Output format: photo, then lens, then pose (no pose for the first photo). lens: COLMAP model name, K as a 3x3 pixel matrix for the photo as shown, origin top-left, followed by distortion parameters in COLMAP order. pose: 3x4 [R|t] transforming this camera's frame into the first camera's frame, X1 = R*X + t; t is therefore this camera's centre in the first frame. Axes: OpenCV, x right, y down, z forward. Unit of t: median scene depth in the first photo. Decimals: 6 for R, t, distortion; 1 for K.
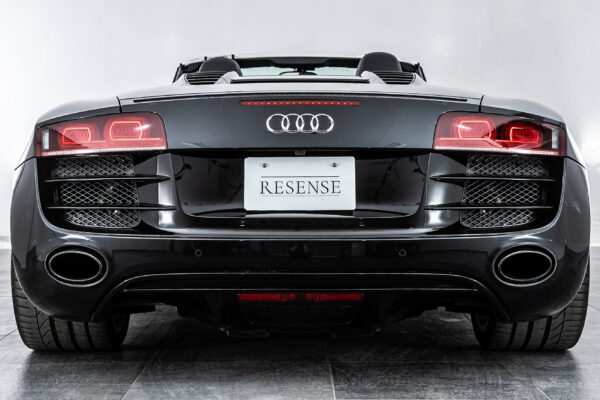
lens RADIAL K [[1079.9, 0, 300.1], [0, 1079.9, 198.2], [0, 0, 1]] dist [0.113228, 0.000000]
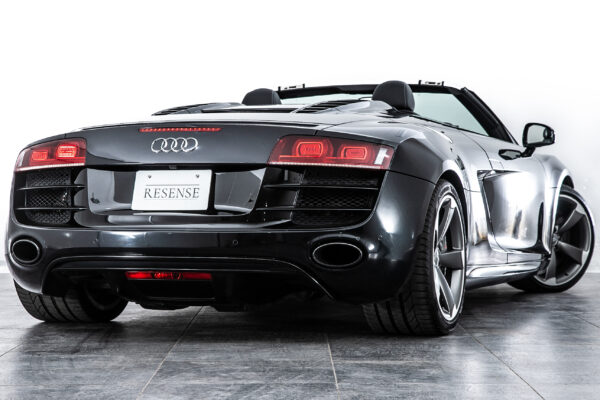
lens RADIAL K [[1329.8, 0, 305.2], [0, 1329.8, 211.3], [0, 0, 1]] dist [0.074104, 0.000000]
pose [[0.949162, 0.006178, -0.314728, 0.663379], [-0.013904, 0.999654, -0.022309, 0.046032], [0.314481, 0.025551, 0.948920, -0.494977]]
